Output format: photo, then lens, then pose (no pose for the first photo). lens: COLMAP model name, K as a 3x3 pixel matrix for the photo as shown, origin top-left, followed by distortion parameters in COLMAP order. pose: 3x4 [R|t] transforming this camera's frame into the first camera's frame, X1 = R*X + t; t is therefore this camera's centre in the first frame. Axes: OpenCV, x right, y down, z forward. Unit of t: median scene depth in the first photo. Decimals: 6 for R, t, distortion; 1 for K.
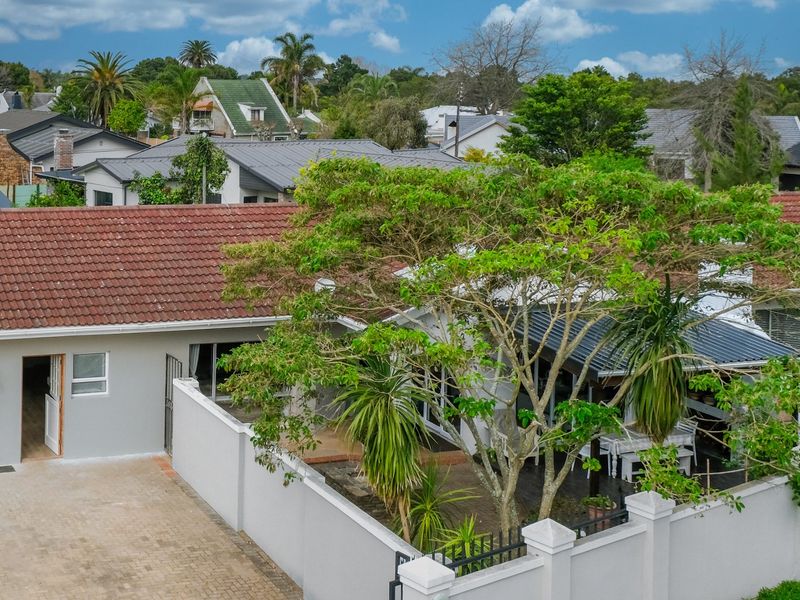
lens RADIAL K [[441.4, 0, 400.6], [0, 441.4, 306.2], [0, 0, 1]] dist [-0.000785, -0.000166]
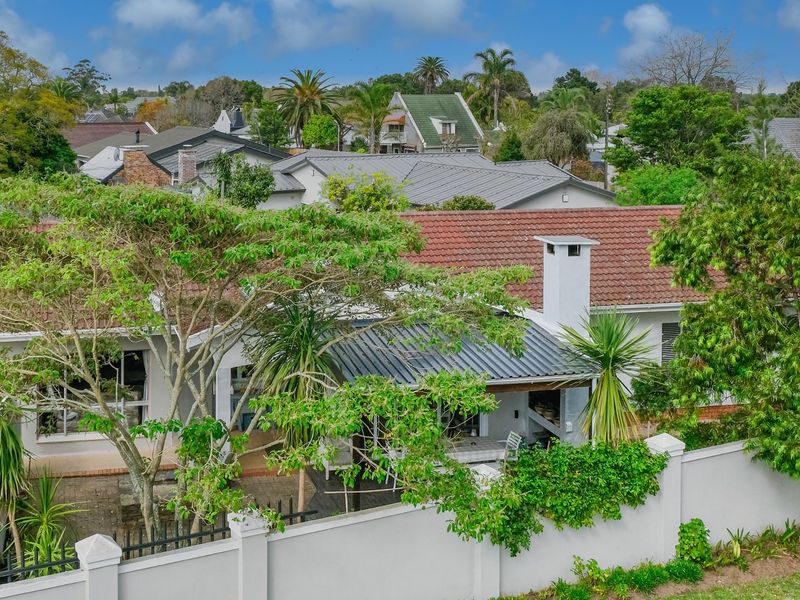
lens RADIAL K [[441.4, 0, 400.6], [0, 441.4, 306.2], [0, 0, 1]] dist [-0.000785, -0.000166]
pose [[0.999472, 0.001955, -0.032422, -0.402777], [-0.002880, 0.999590, -0.028501, 0.010580], [0.032353, 0.028579, 0.999068, -0.017680]]
